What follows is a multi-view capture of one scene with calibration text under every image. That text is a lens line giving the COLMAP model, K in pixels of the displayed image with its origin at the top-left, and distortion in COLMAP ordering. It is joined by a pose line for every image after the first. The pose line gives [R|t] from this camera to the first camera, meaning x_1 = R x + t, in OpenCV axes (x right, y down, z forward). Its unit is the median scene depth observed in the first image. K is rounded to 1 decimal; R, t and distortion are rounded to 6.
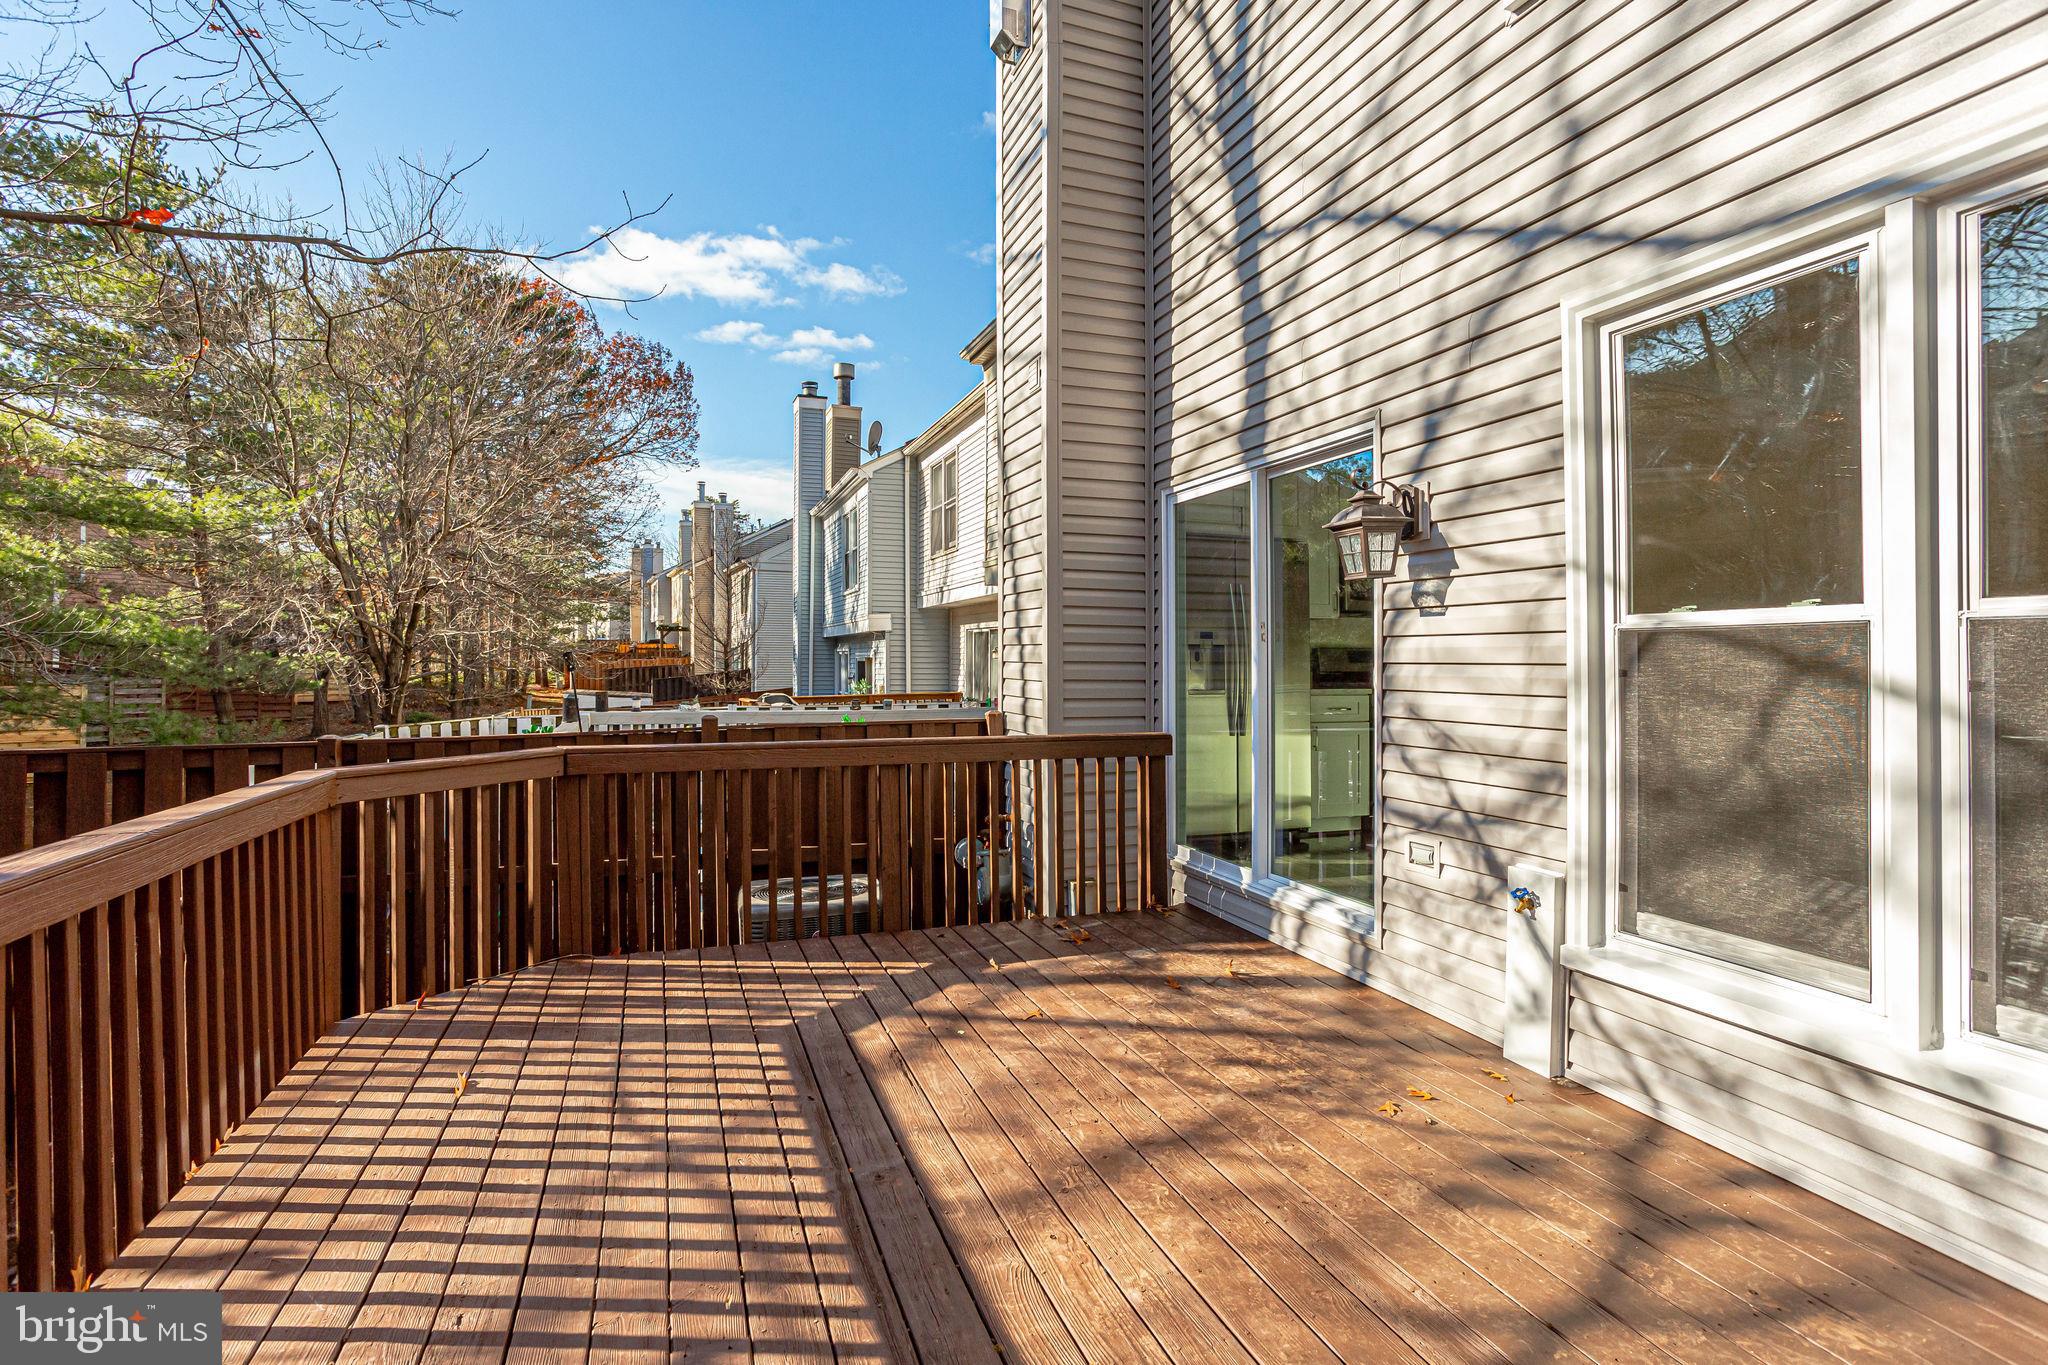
lens RADIAL K [[994.4, 0, 996.0], [0, 994.4, 635.7], [0, 0, 1]] dist [-0.017919, 0.006491]
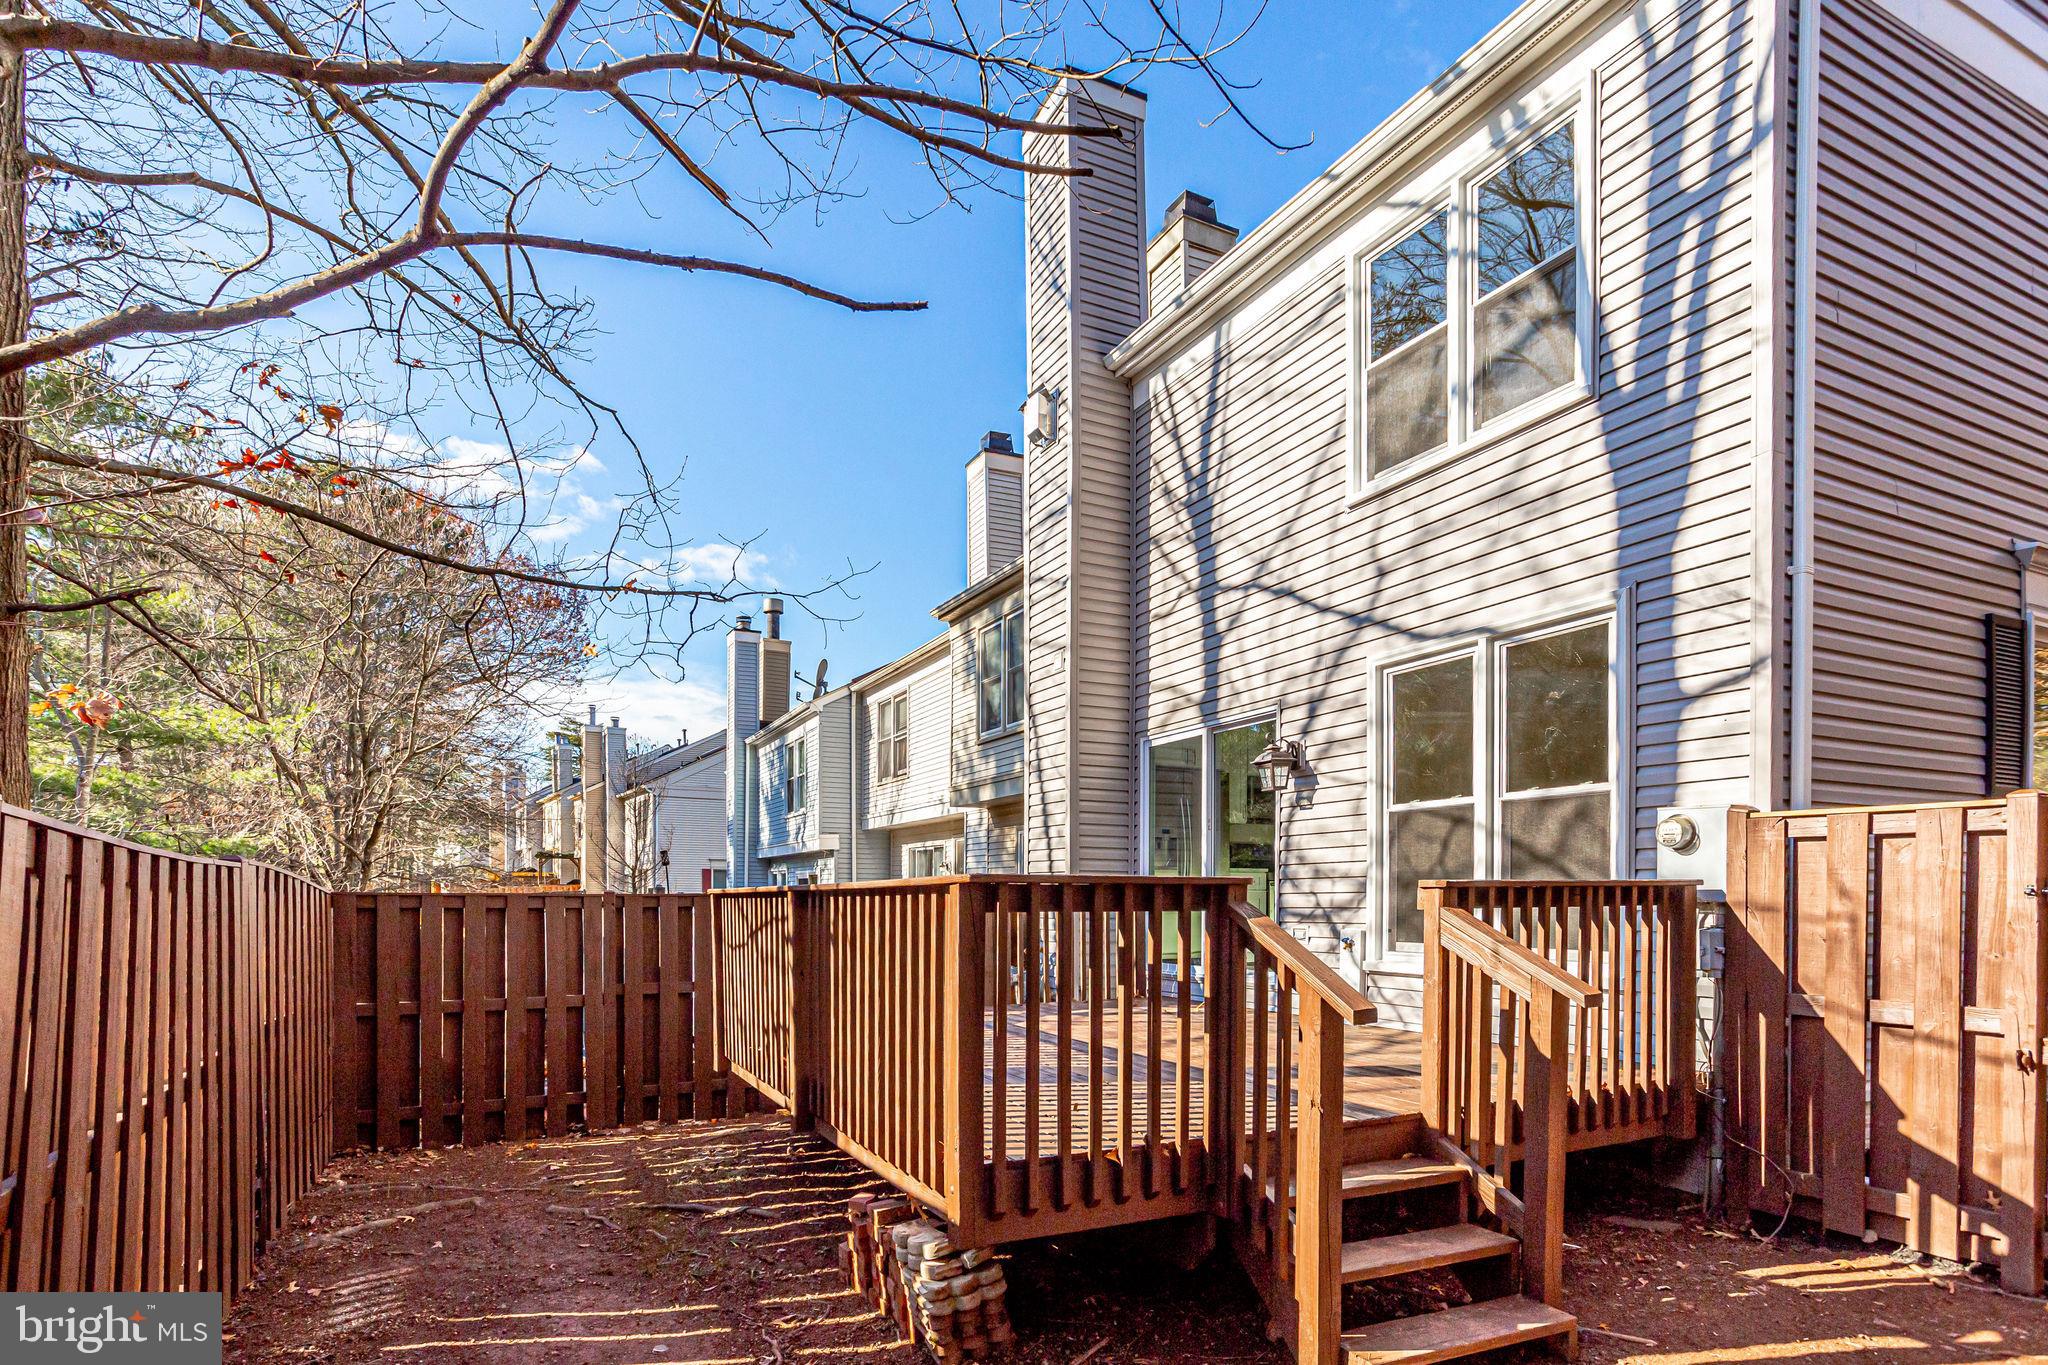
lens RADIAL K [[1030.7, 0, 989.9], [0, 1030.7, 907.6], [0, 0, 1]] dist [-0.042980, 0.012127]
pose [[0.993806, 0.002345, 0.111106, -0.311772], [-0.006183, 0.999395, 0.034211, 0.083378], [-0.110958, -0.034686, 0.993220, -0.714799]]
